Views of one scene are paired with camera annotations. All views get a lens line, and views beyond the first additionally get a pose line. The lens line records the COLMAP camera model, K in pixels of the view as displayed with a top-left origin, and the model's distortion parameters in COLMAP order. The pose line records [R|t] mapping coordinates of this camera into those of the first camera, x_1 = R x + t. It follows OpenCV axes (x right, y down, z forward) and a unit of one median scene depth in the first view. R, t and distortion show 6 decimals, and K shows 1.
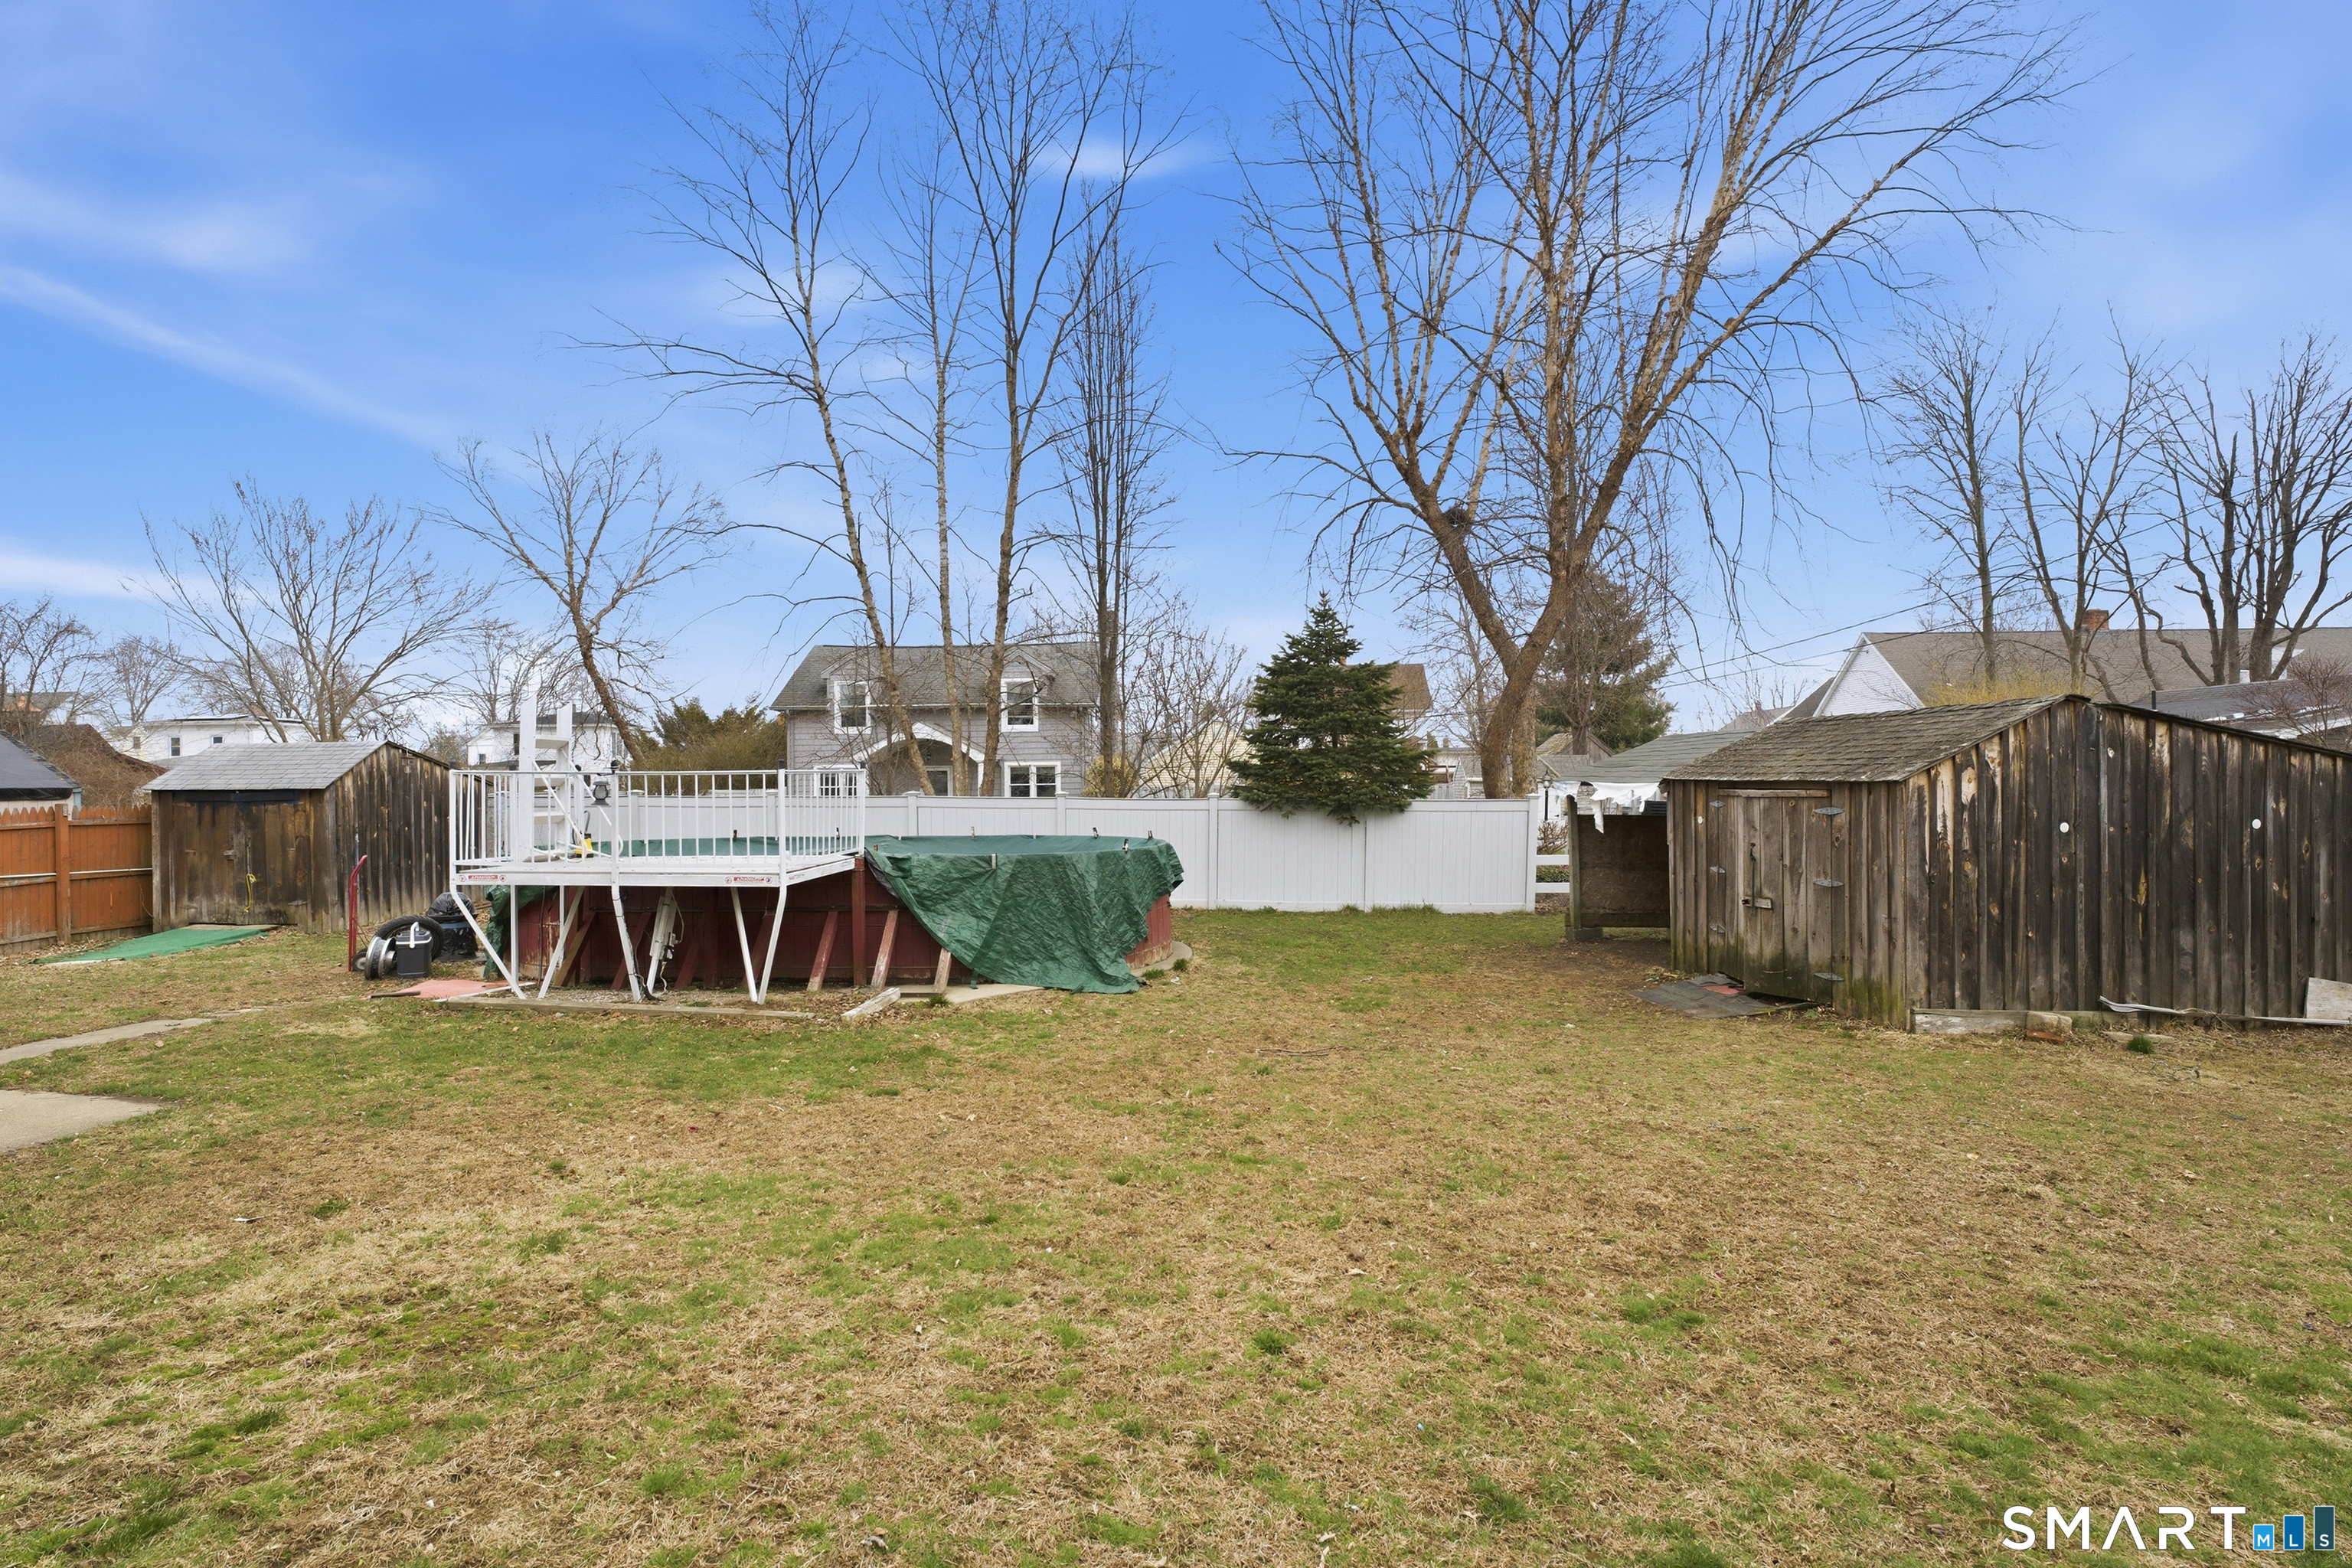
lens RADIAL K [[1111.2, 0, 1177.9], [0, 1111.2, 789.1], [0, 0, 1]] dist [-0.003612, -0.000616]
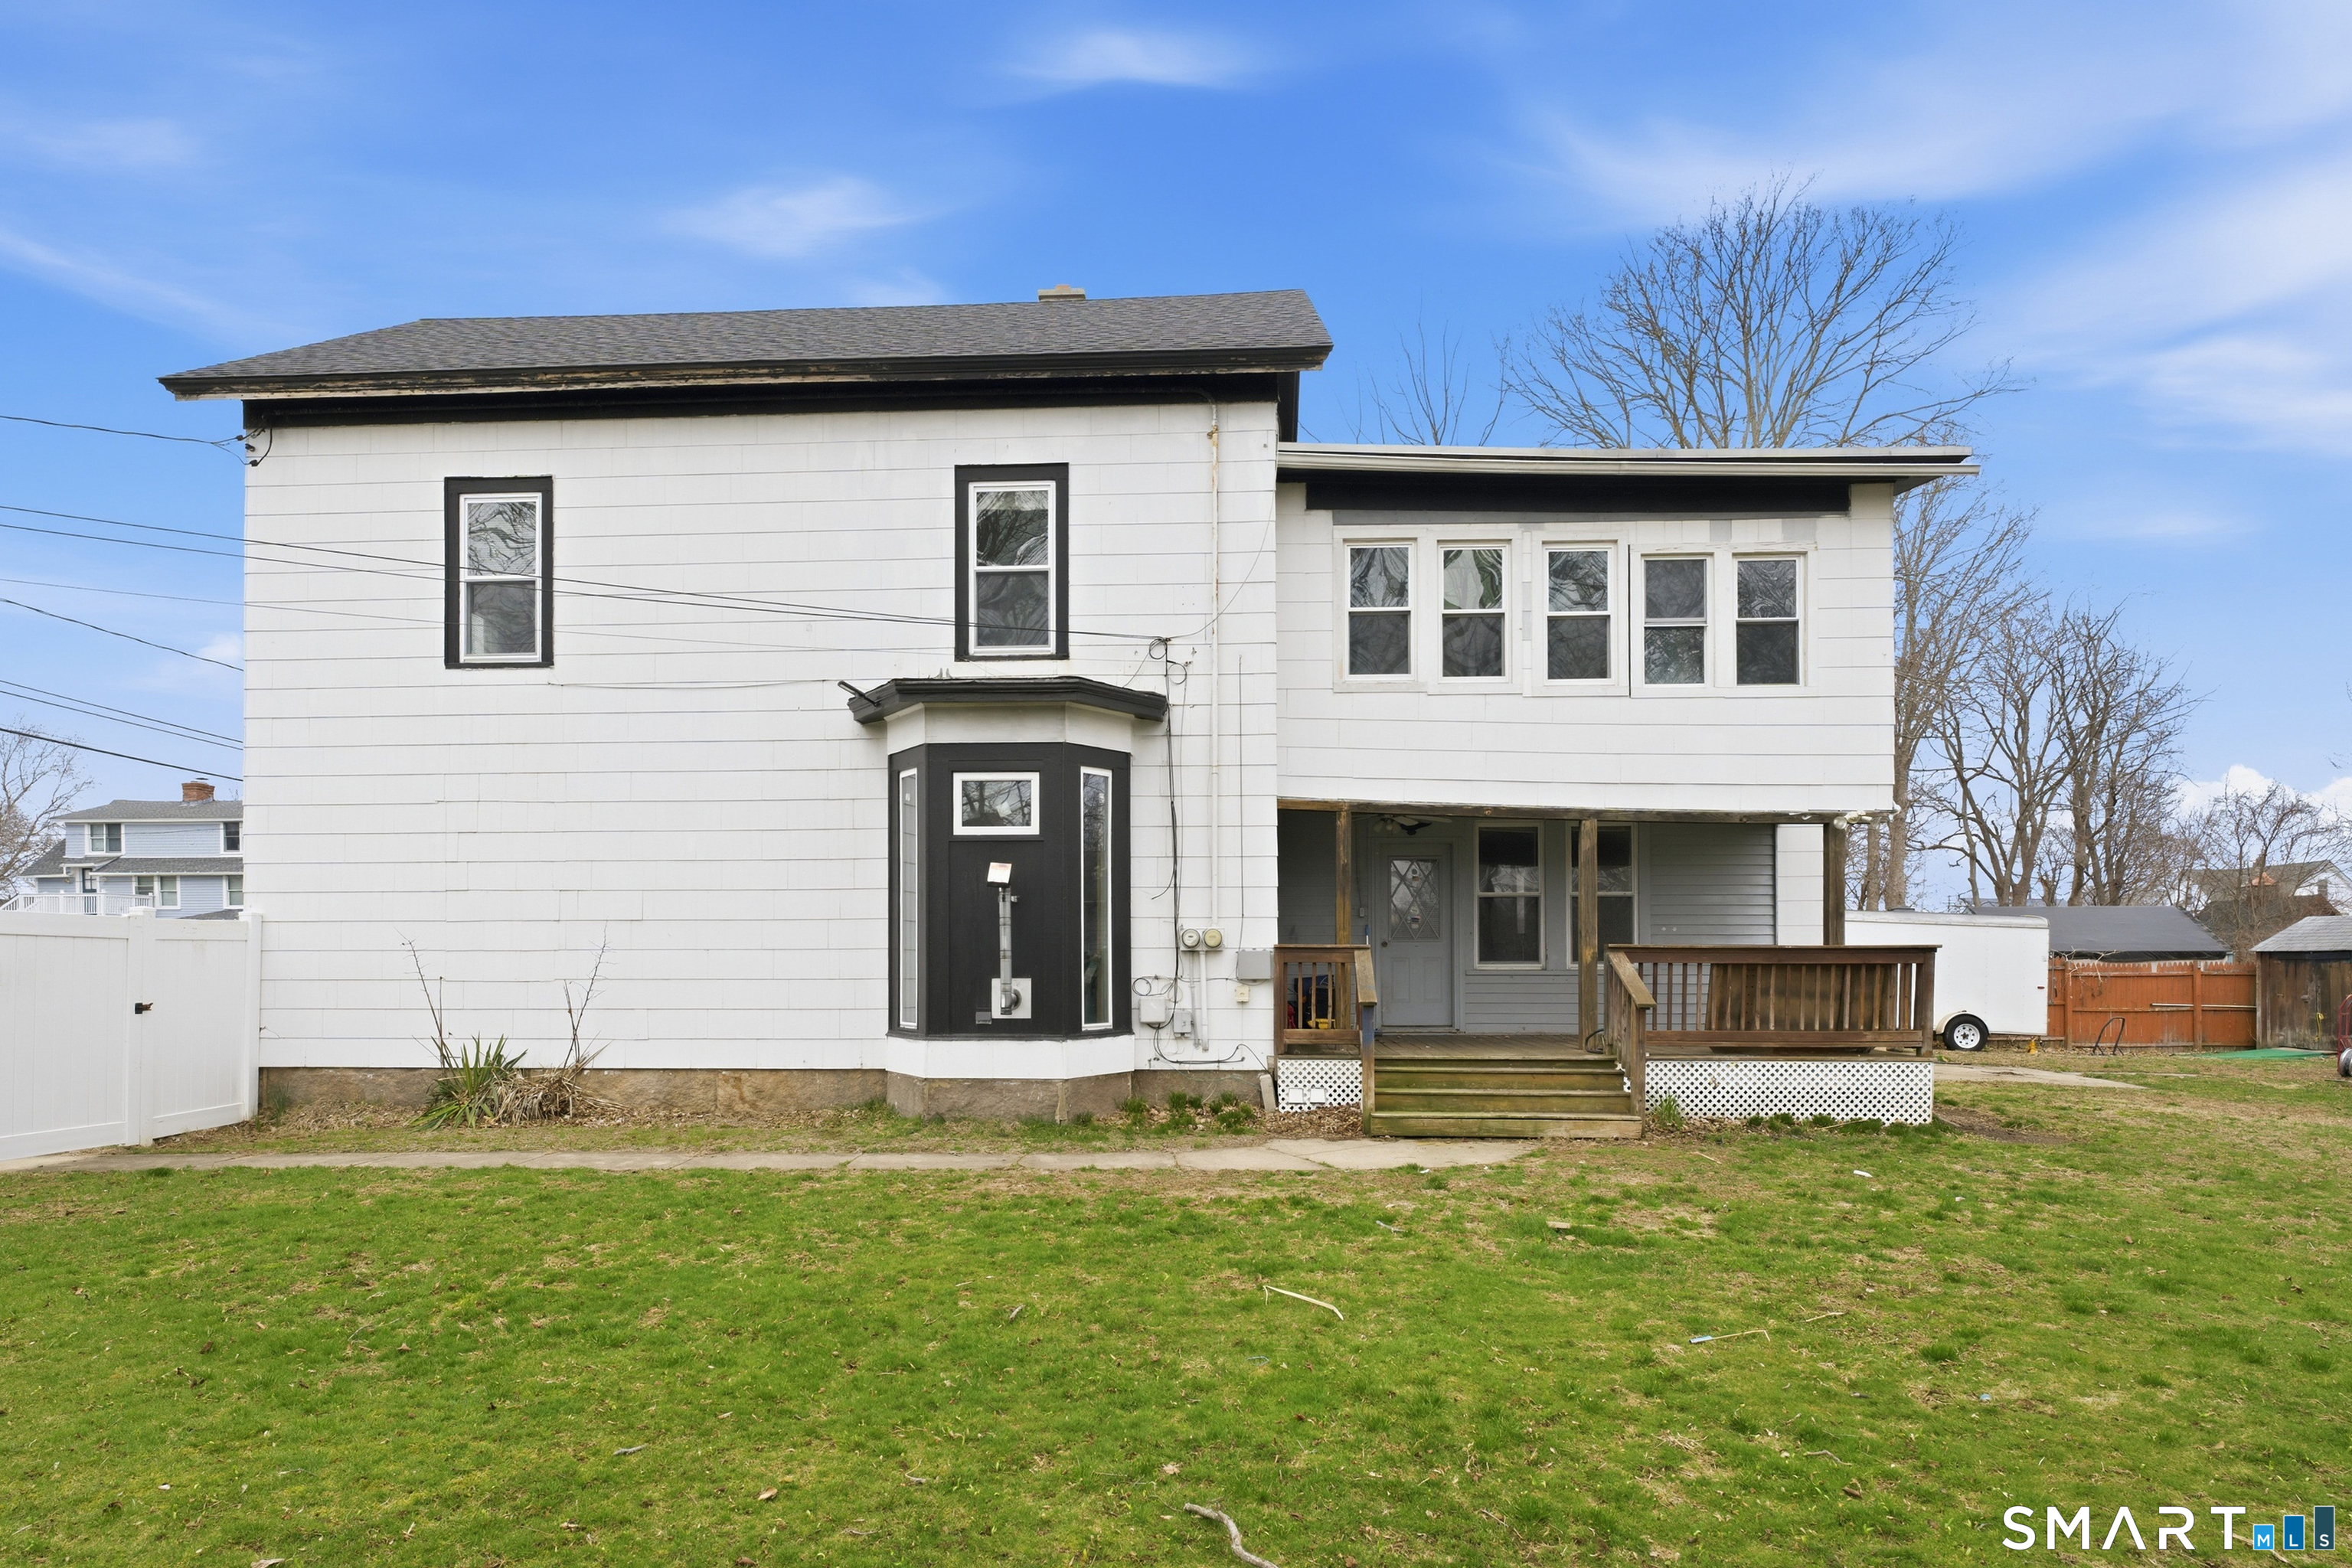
lens RADIAL K [[1258.5, 0, 1166.8], [0, 1258.5, 805.5], [0, 0, 1]] dist [-0.005394, -0.000597]
pose [[0.011435, -0.116041, -0.993179, 0.691162], [-0.005314, 0.993222, -0.116108, 0.009683], [0.999920, 0.006605, 0.010741, -0.423090]]
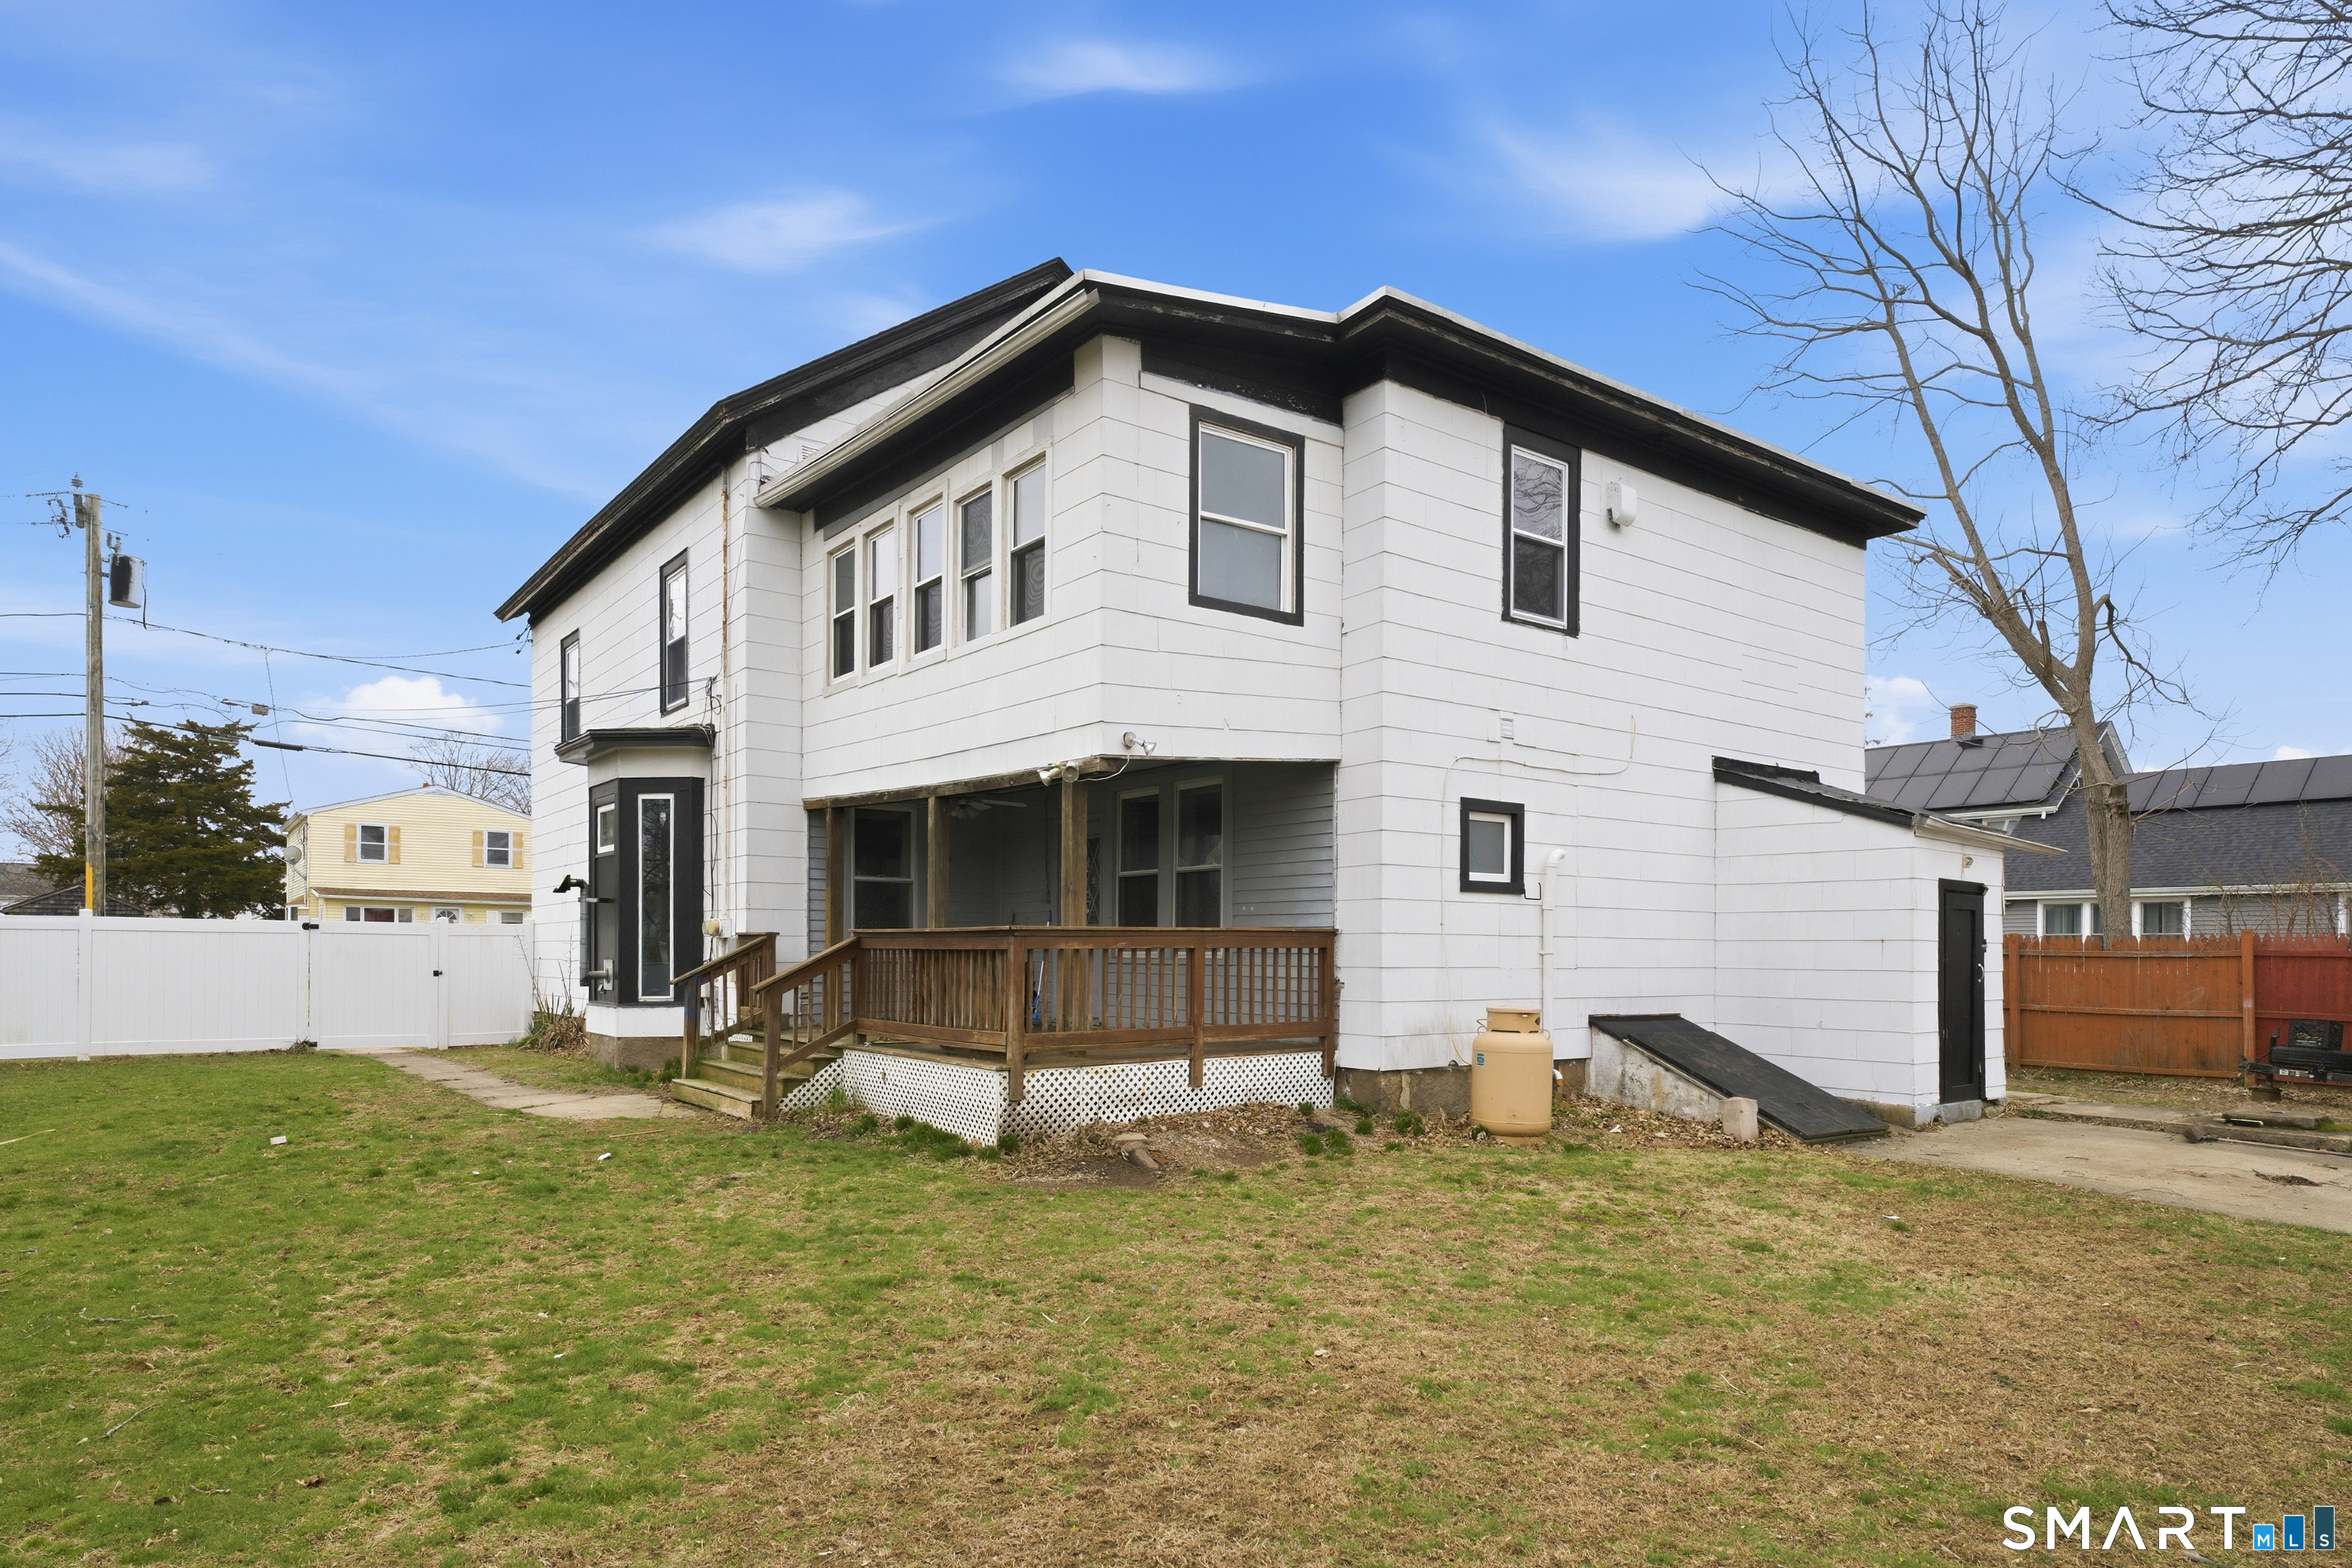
lens RADIAL K [[1372.5, 0, 1185.6], [0, 1372.5, 772.3], [0, 0, 1]] dist [-0.002052, -0.000284]
pose [[-0.756756, -0.083182, -0.648384, 0.326641], [-0.003160, 0.992325, -0.123619, 0.010983], [0.653690, -0.091500, -0.751210, 0.546051]]
